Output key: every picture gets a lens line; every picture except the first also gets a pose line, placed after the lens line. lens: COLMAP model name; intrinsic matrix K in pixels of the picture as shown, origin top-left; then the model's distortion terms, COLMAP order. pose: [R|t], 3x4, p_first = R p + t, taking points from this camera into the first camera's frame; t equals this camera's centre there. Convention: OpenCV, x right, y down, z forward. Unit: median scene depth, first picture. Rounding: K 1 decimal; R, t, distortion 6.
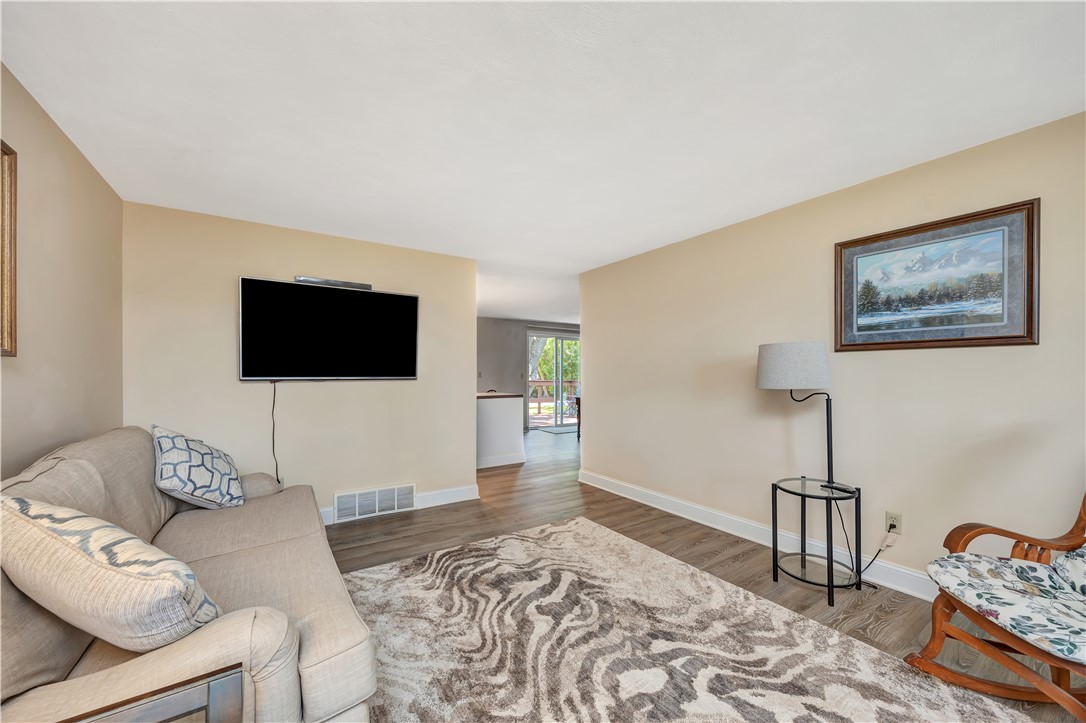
lens RADIAL K [[416.6, 0, 547.5], [0, 416.6, 373.4], [0, 0, 1]] dist [-0.004520, -0.000117]
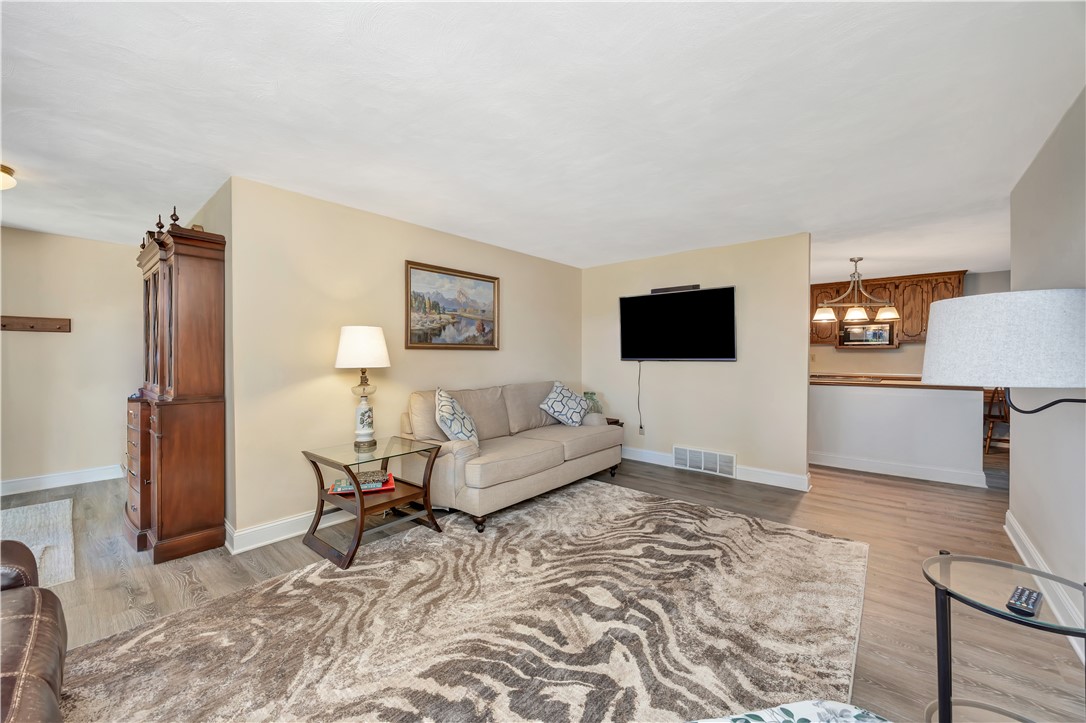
lens RADIAL K [[416.6, 0, 545.4], [0, 416.6, 355.0], [0, 0, 1]] dist [-0.004520, -0.000117]
pose [[0.274559, 0.000186, -0.961570, 0.995891], [-0.000587, 1.000000, 0.000026, -0.003553], [0.961570, 0.000558, 0.274559, 0.339864]]
